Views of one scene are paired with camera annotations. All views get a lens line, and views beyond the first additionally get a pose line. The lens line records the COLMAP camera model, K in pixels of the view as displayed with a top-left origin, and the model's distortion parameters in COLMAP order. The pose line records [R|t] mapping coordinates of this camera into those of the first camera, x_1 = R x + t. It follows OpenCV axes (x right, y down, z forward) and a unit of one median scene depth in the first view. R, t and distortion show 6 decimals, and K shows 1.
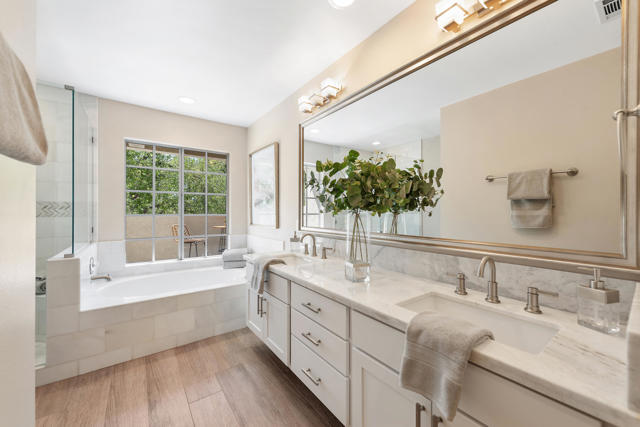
lens RADIAL K [[249.5, 0, 321.0], [0, 249.5, 210.9], [0, 0, 1]] dist [-0.000211, -0.001387]
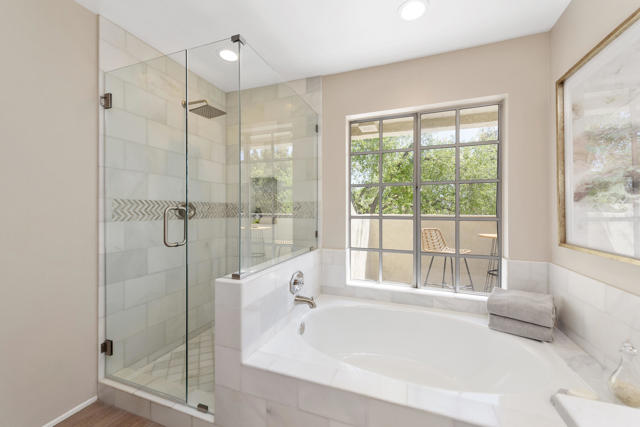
lens RADIAL K [[249.5, 0, 321.3], [0, 249.5, 210.6], [0, 0, 1]] dist [-0.000211, -0.001387]
pose [[0.543347, -0.000037, -0.839508, -0.160740], [0.003444, 0.999992, 0.002186, -0.004534], [0.839501, -0.004079, 0.543343, 0.460918]]
